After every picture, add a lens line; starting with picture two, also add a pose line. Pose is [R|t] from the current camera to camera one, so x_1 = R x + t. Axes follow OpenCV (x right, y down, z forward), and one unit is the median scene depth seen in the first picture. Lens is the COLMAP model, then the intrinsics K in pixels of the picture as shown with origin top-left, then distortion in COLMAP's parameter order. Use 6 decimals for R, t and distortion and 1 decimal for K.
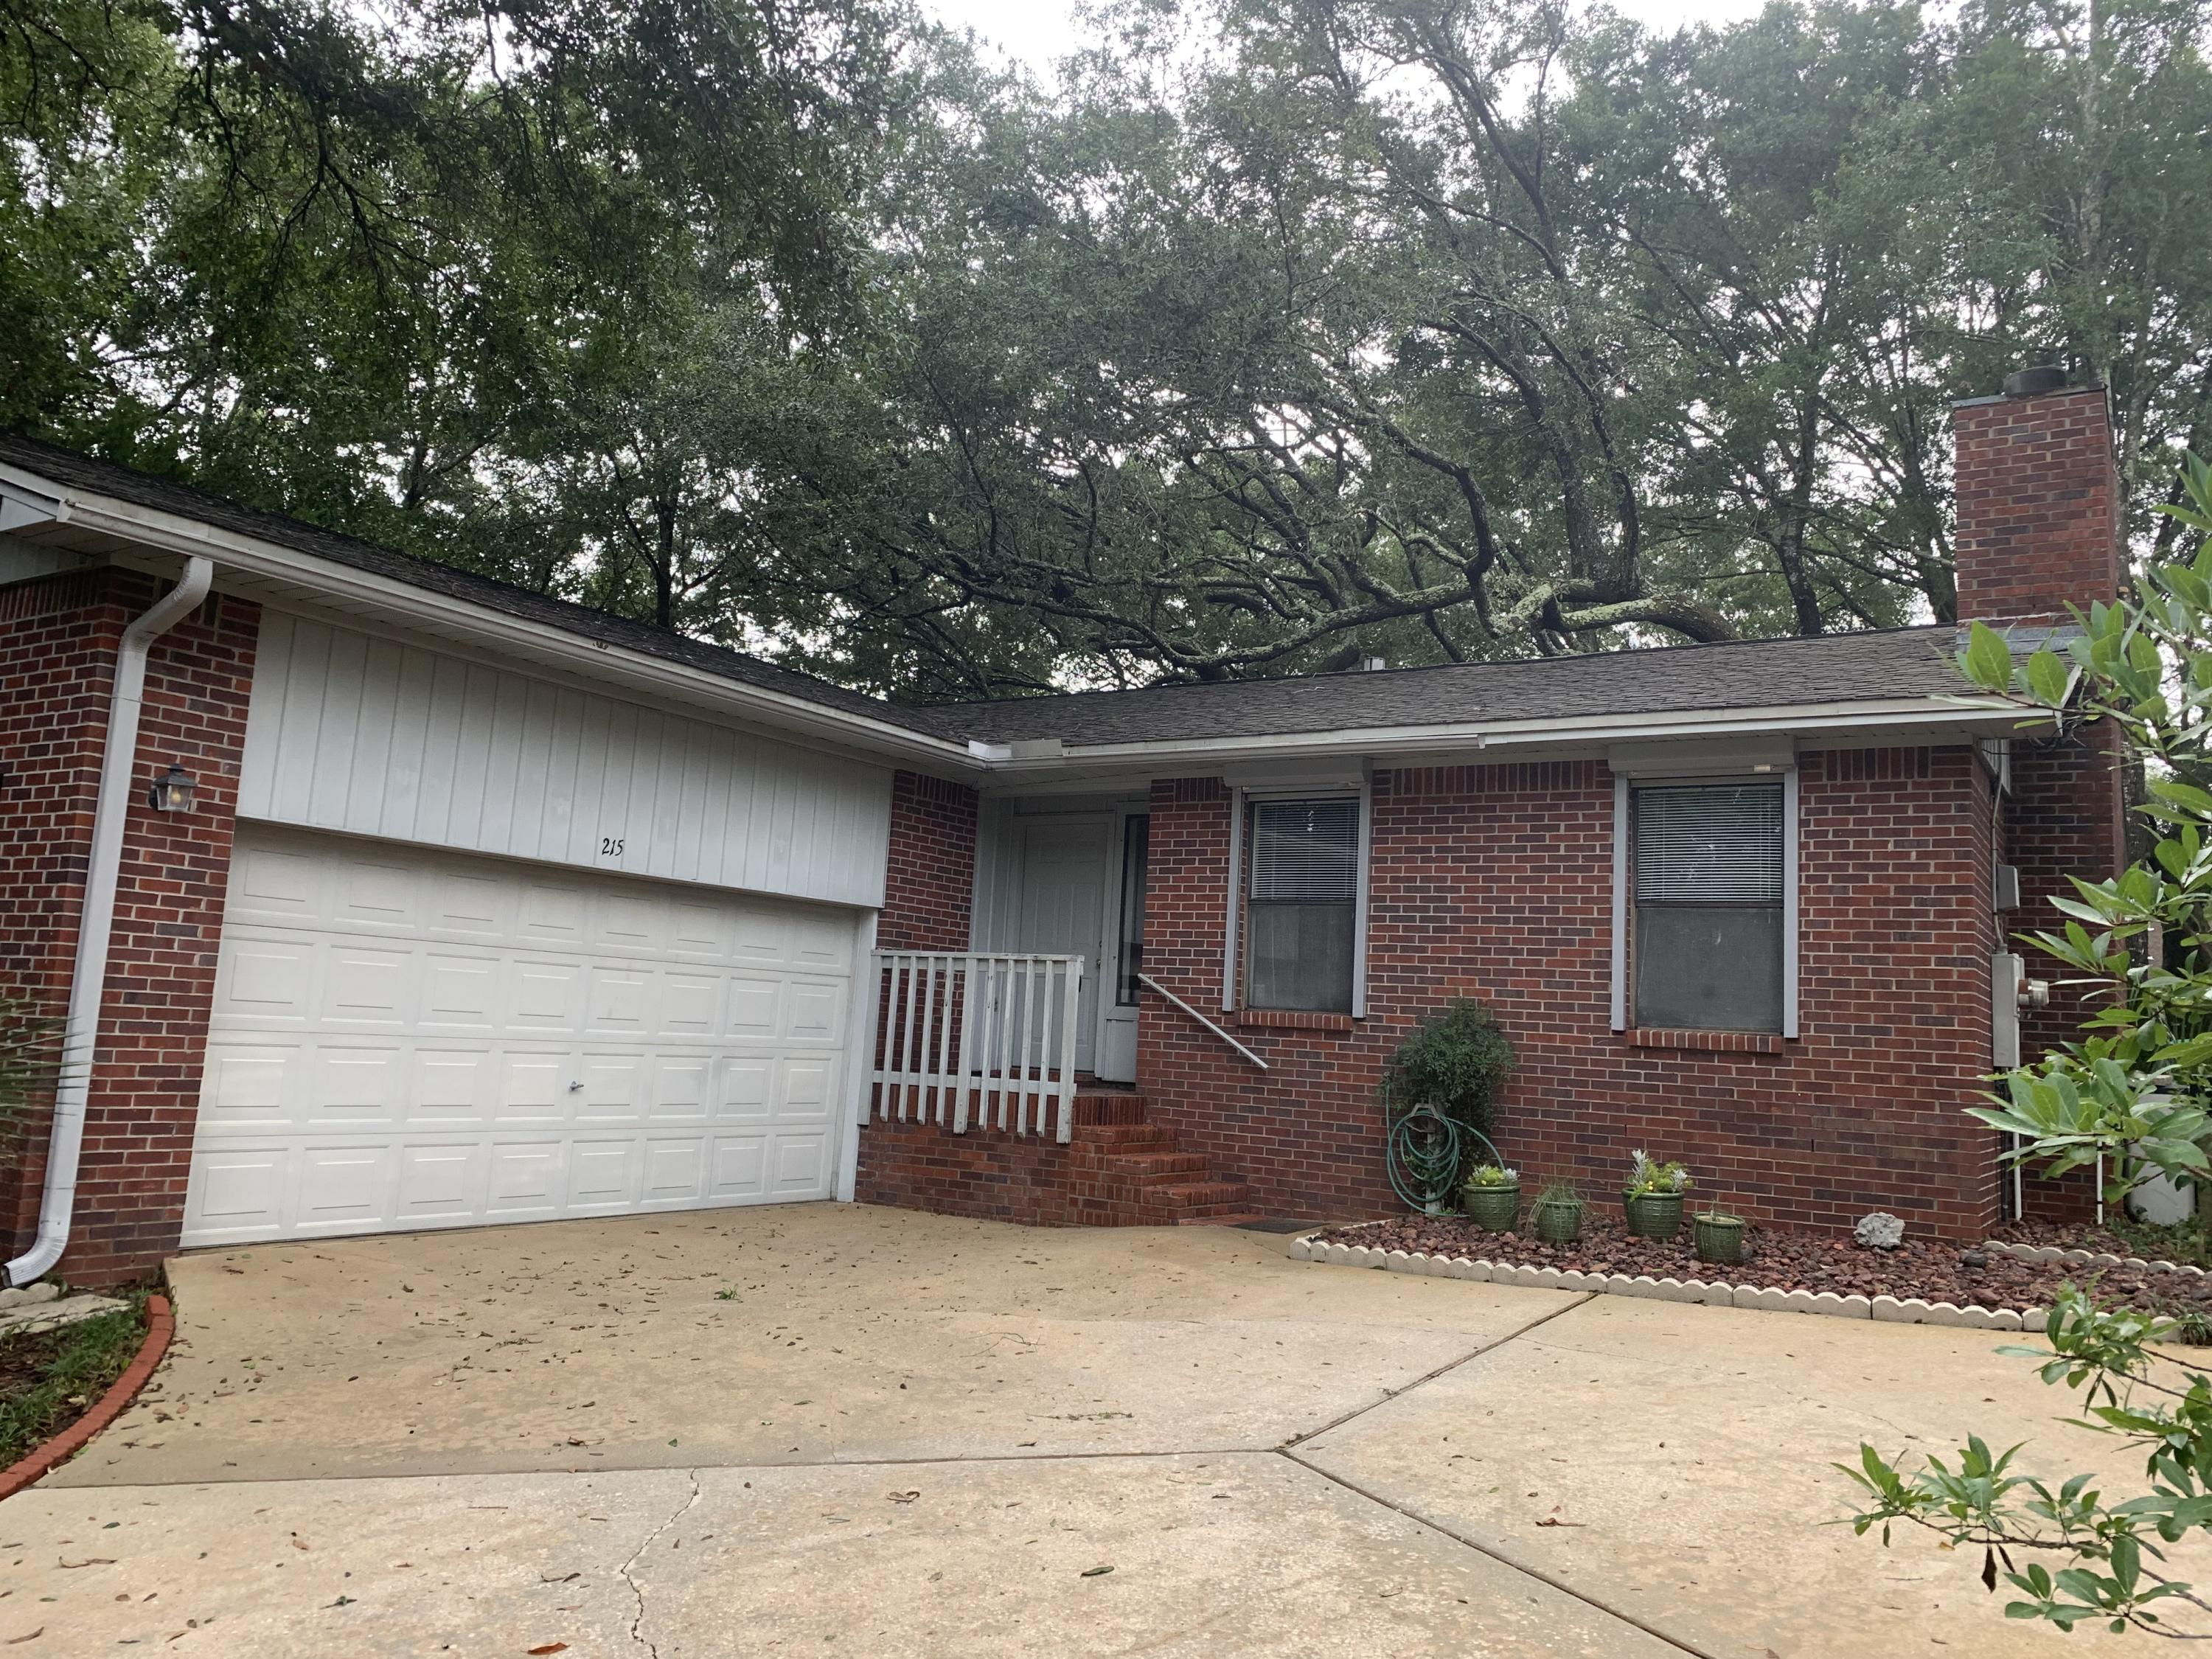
lens RADIAL K [[1796.3, 0, 1111.2], [0, 1796.3, 819.8], [0, 0, 1]] dist [0.056828, -0.260477]
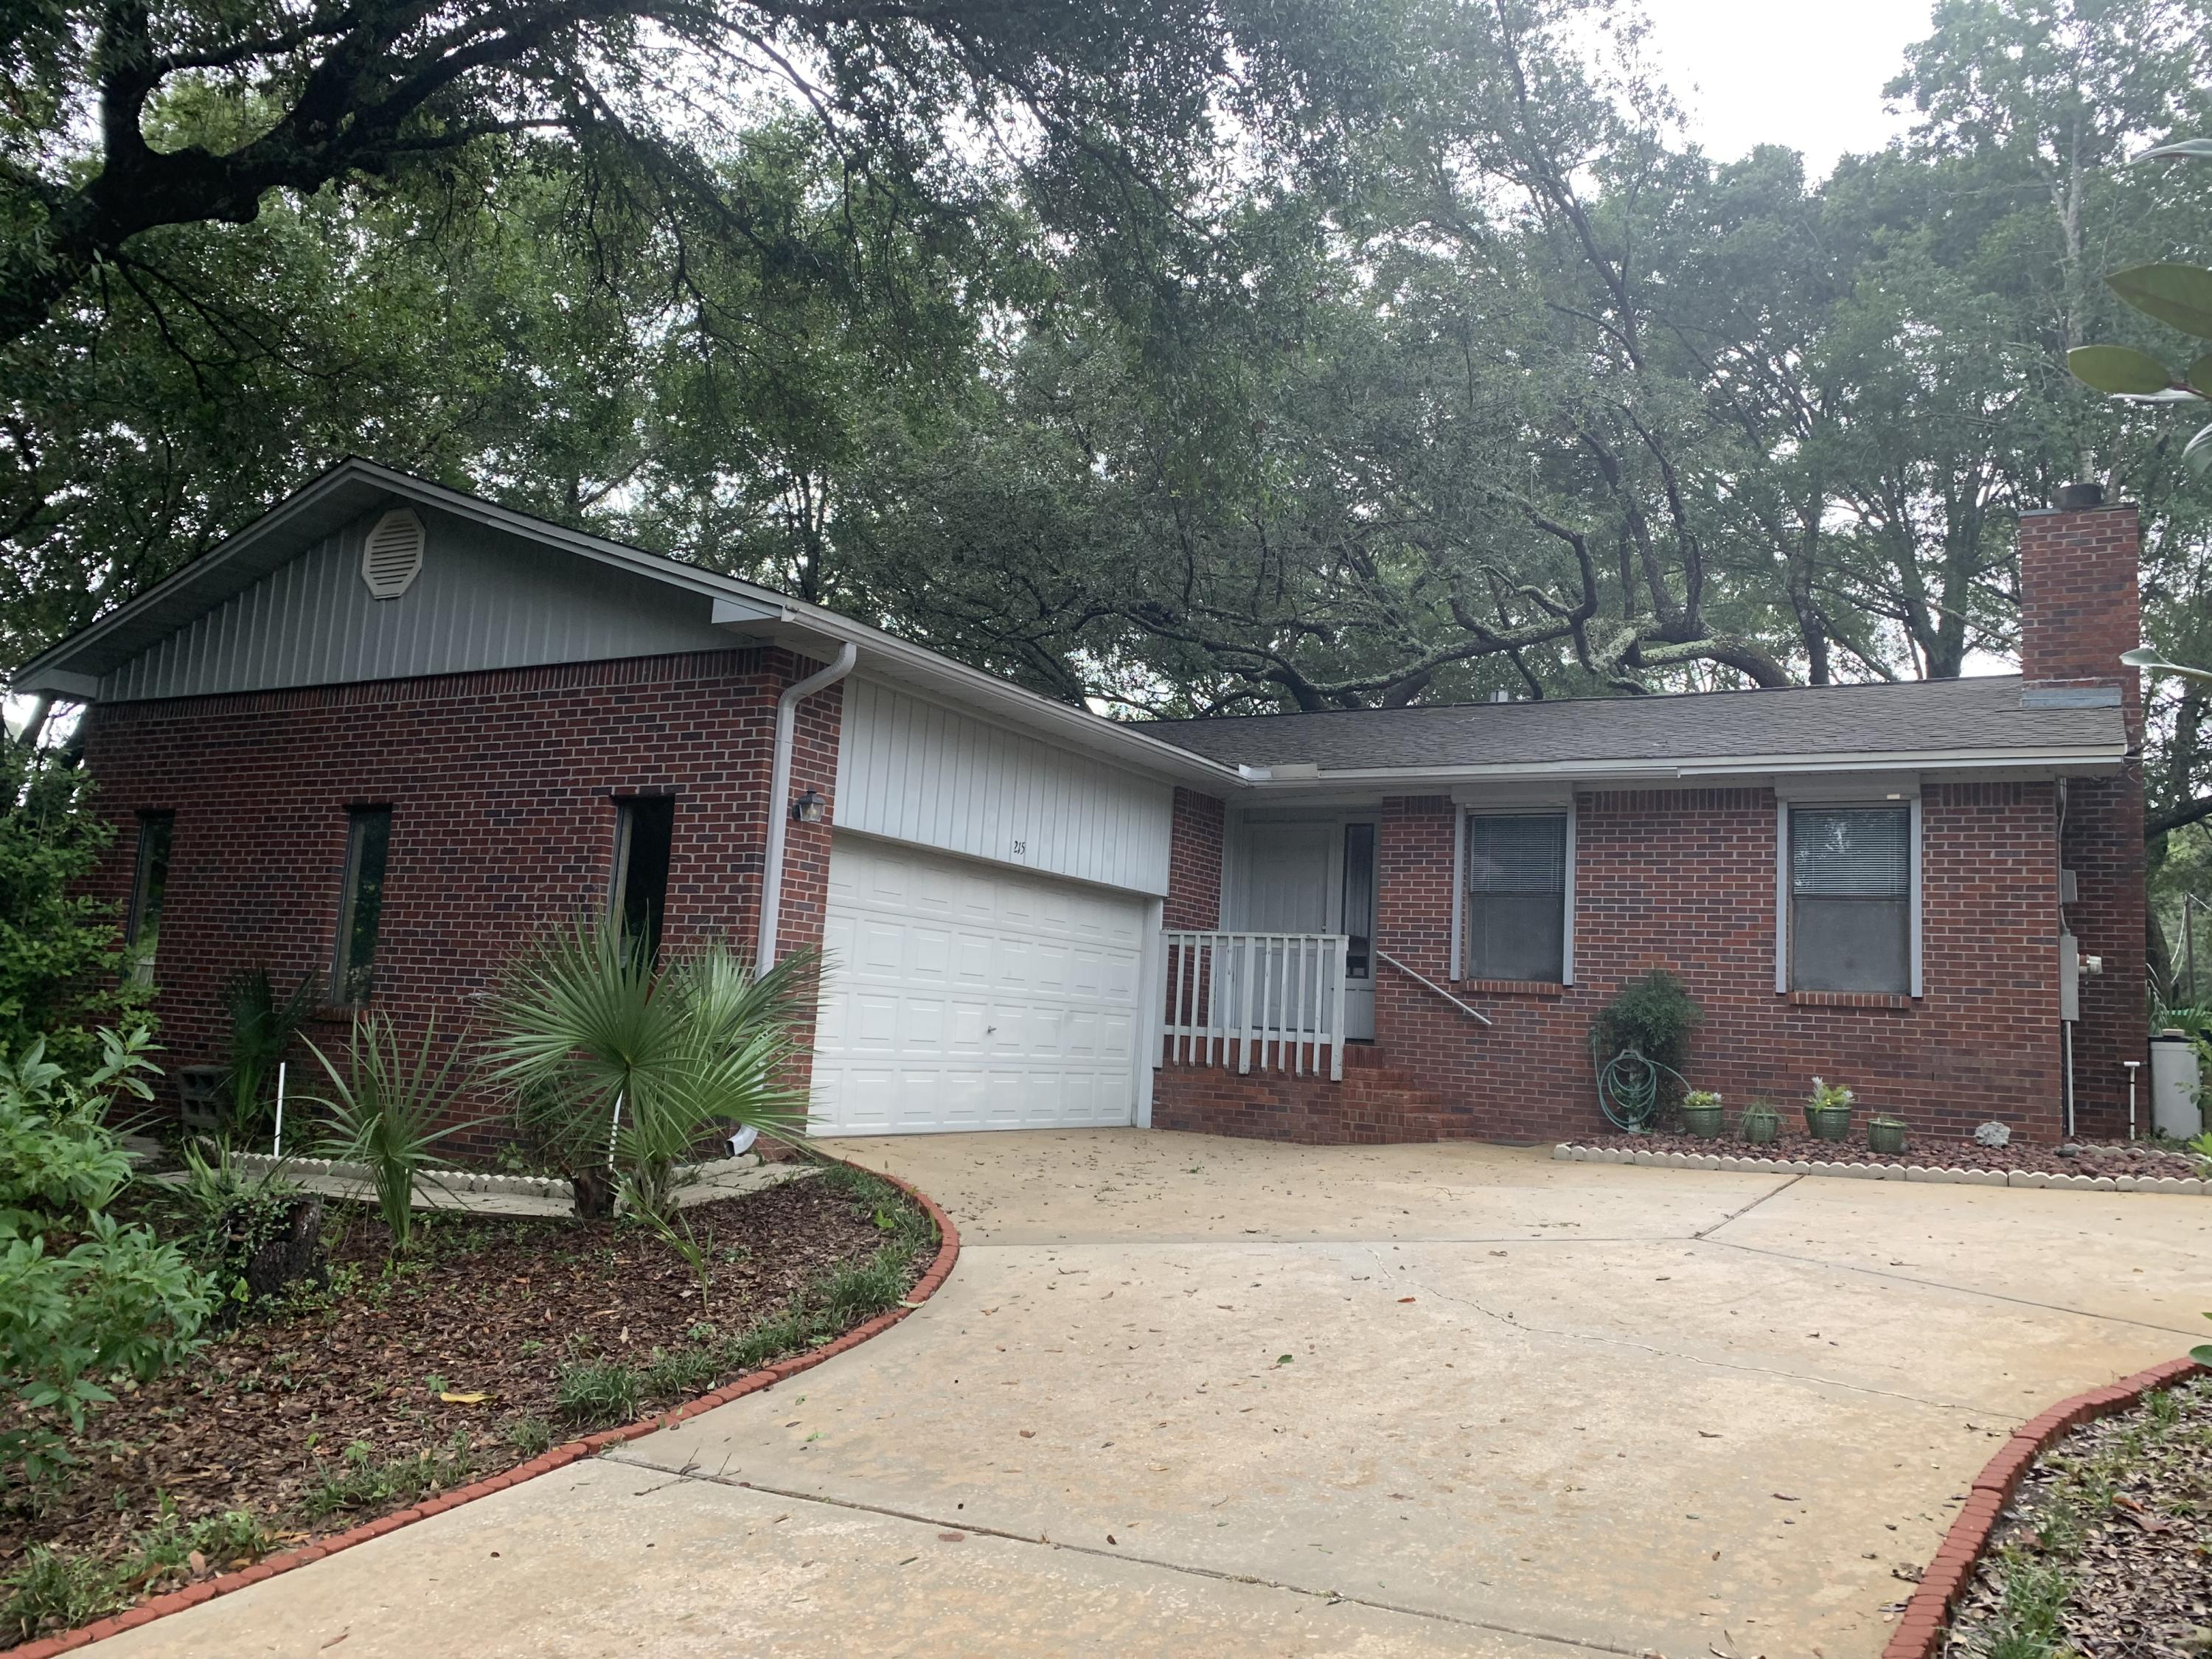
lens RADIAL K [[1665.9, 0, 1102.7], [0, 1665.9, 814.9], [0, 0, 1]] dist [-0.091207, -0.000792]
pose [[0.999658, 0.008688, -0.024669, -0.170218], [-0.008758, 0.999958, -0.002725, -0.005495], [0.024645, 0.002940, 0.999692, -0.193639]]
